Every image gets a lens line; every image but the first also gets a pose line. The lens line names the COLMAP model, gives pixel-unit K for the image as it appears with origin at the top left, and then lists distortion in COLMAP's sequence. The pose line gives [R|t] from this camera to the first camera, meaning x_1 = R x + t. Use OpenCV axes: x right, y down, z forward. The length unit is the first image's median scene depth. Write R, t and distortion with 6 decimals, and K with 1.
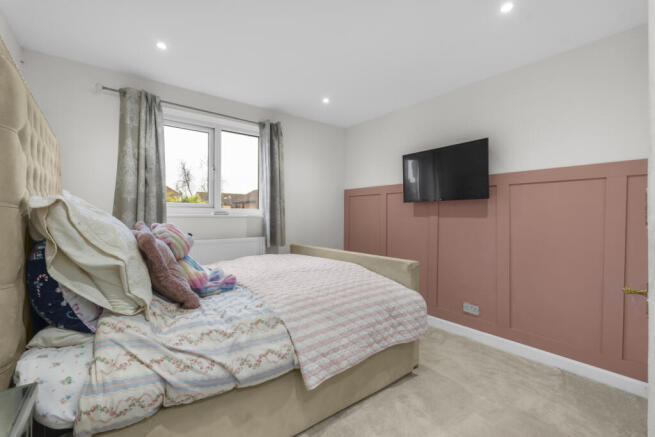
lens RADIAL K [[289.2, 0, 326.7], [0, 289.2, 217.0], [0, 0, 1]] dist [-0.001791, -0.000299]
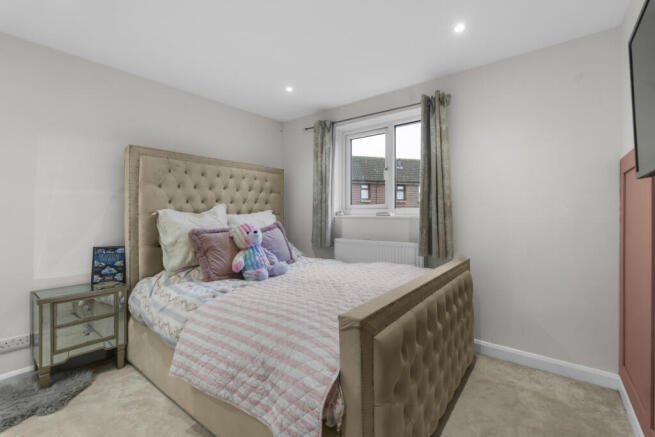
lens RADIAL K [[289.2, 0, 325.5], [0, 289.2, 213.0], [0, 0, 1]] dist [-0.001791, -0.000299]
pose [[0.252185, -0.011487, -0.967611, 0.555534], [-0.001729, 0.999923, -0.012321, -0.005204], [0.967677, 0.004780, 0.252146, 0.616419]]
